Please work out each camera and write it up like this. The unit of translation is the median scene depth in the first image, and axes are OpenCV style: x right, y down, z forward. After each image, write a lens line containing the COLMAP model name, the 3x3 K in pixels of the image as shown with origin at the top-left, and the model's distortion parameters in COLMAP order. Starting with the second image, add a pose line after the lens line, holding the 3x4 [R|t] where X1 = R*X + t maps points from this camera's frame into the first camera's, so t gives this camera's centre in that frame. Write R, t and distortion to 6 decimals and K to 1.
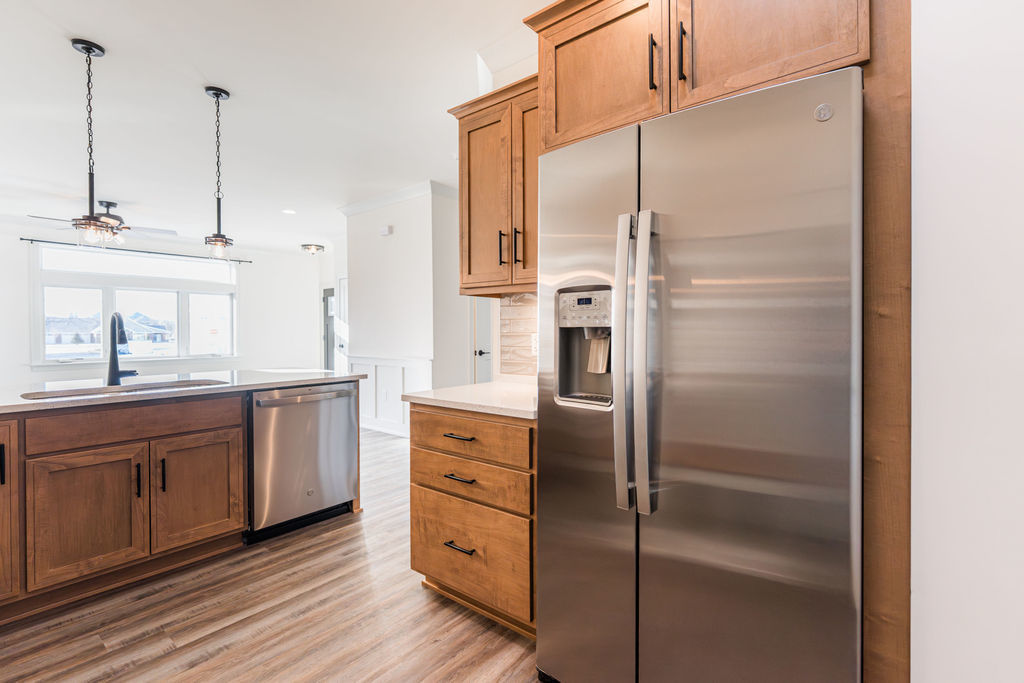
lens RADIAL K [[460.6, 0, 562.4], [0, 460.6, 333.3], [0, 0, 1]] dist [0.000235, 0.000002]
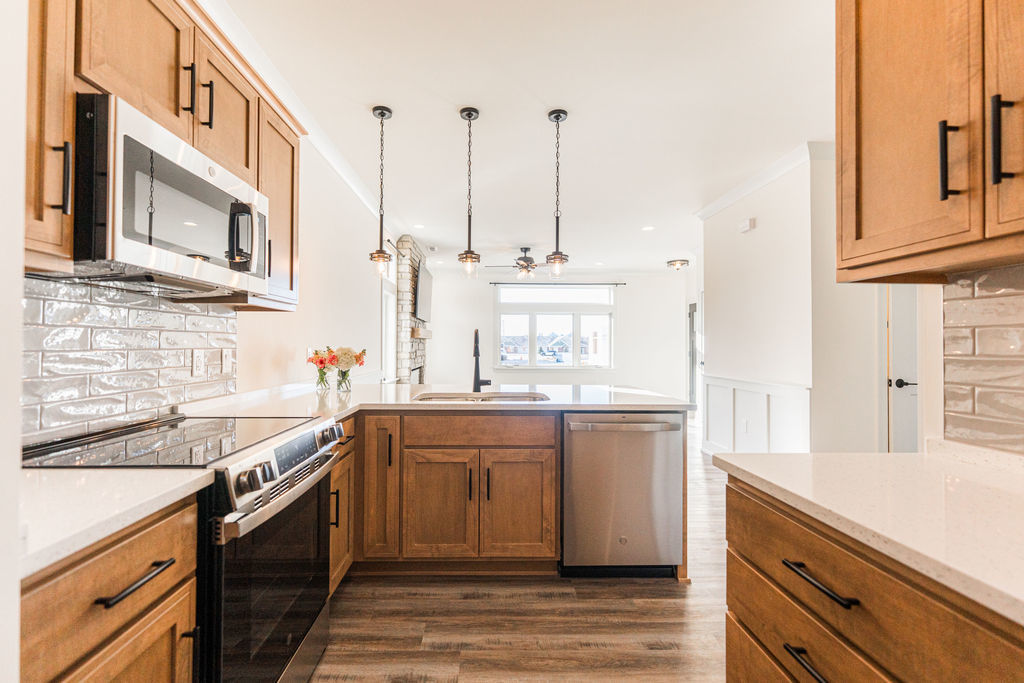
lens RADIAL K [[446.6, 0, 493.1], [0, 446.6, 339.3], [0, 0, 1]] dist [0.001152, -0.000212]
pose [[0.604159, -0.003548, -0.796856, -0.050960], [-0.014184, 0.999784, -0.015205, -0.004058], [0.796738, 0.020489, 0.603978, 0.371863]]
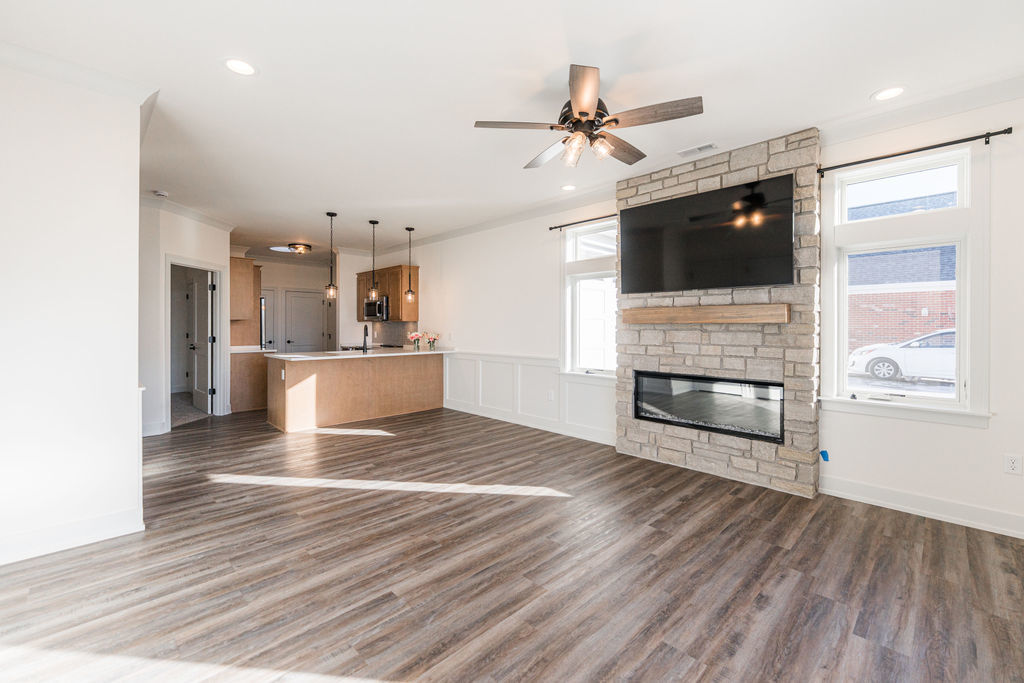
lens RADIAL K [[428.9, 0, 510.2], [0, 428.9, 327.1], [0, 0, 1]] dist [0.000561, 0.000085]
pose [[-0.986574, 0.002623, 0.163297, -2.343578], [0.004048, 0.999957, 0.008390, -0.051848], [-0.163268, 0.008939, -0.986541, 3.507425]]
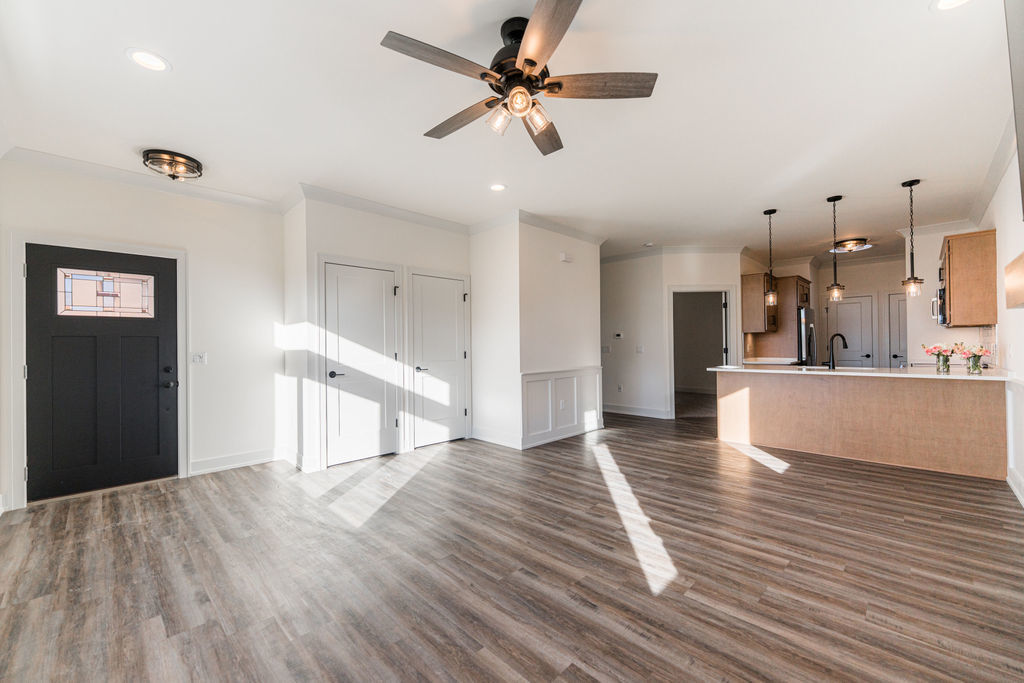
lens RADIAL K [[407.9, 0, 509.0], [0, 407.9, 343.7], [0, 0, 1]] dist [-0.000978, -0.000065]
pose [[0.154853, 0.006898, 0.987913, -3.192809], [0.019919, 0.999751, -0.010103, -0.011161], [-0.987737, 0.021243, 0.154677, 2.283362]]
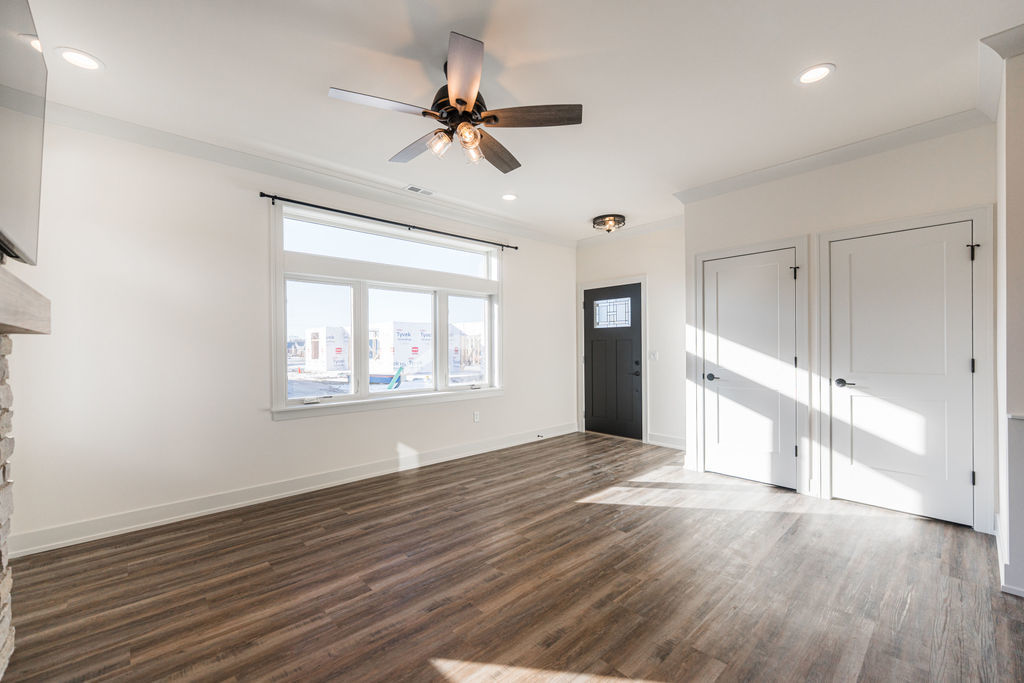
lens RADIAL K [[420.6, 0, 510.3], [0, 420.6, 349.1], [0, 0, 1]] dist [0.000485, 0.000032]
pose [[0.980445, -0.002136, -0.196781, -2.045447], [0.001581, 0.999994, -0.002980, -0.021972], [0.196786, 0.002610, 0.980443, 1.453233]]
